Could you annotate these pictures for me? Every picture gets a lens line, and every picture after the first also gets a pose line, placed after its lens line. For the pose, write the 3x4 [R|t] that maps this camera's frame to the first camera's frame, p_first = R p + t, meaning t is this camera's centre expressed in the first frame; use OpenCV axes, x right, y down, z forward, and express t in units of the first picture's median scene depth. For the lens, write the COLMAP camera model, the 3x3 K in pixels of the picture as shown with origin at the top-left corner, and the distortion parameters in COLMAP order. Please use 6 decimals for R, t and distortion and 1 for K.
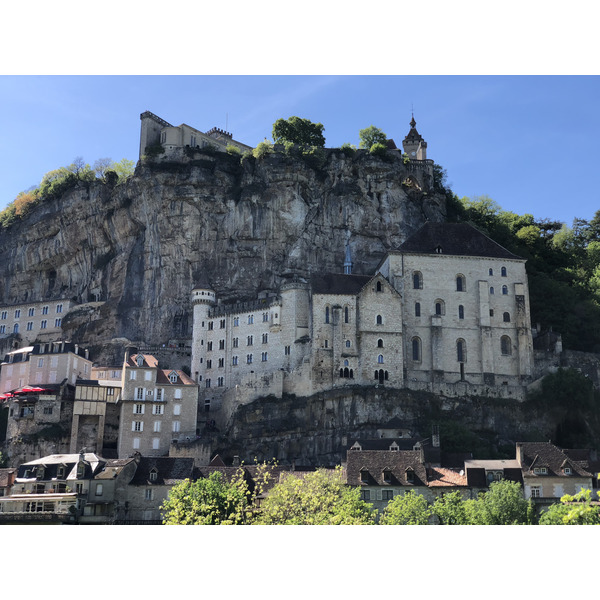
lens RADIAL K [[899.0, 0, 300.0], [0, 899.0, 300.0], [0, 0, 1]] dist [0.129506, 0.021326]
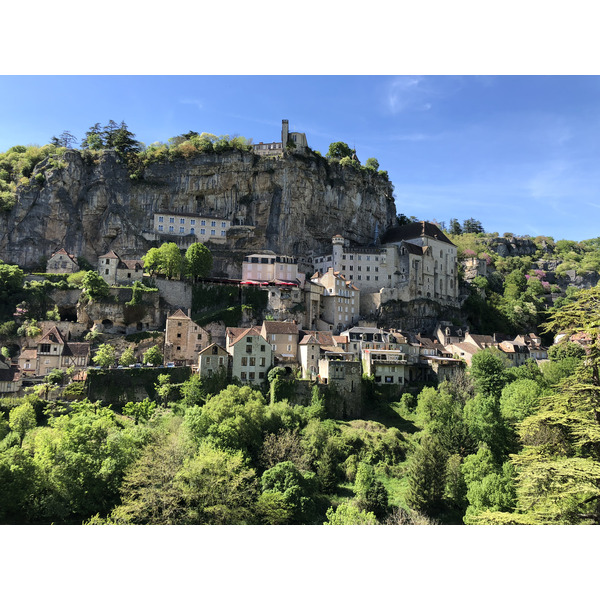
lens RADIAL K [[486.8, 0, 300.0], [0, 486.8, 300.0], [0, 0, 1]] dist [0.039283, -0.006546]
pose [[0.805707, 0.076290, 0.587381, -0.703665], [-0.191613, 0.971918, 0.136601, -0.005756], [-0.560465, -0.222610, 0.797699, 0.169381]]
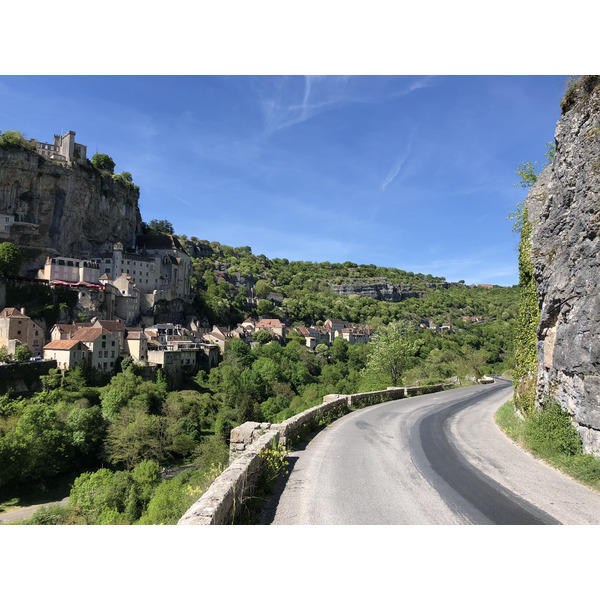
lens RADIAL K [[486.8, 0, 300.0], [0, 486.8, 300.0], [0, 0, 1]] dist [0.039283, -0.006546]
pose [[0.181035, 0.060236, 0.981630, -1.133665], [-0.307659, 0.951495, -0.001647, -0.015291], [-0.934116, -0.301709, 0.190786, 0.257162]]
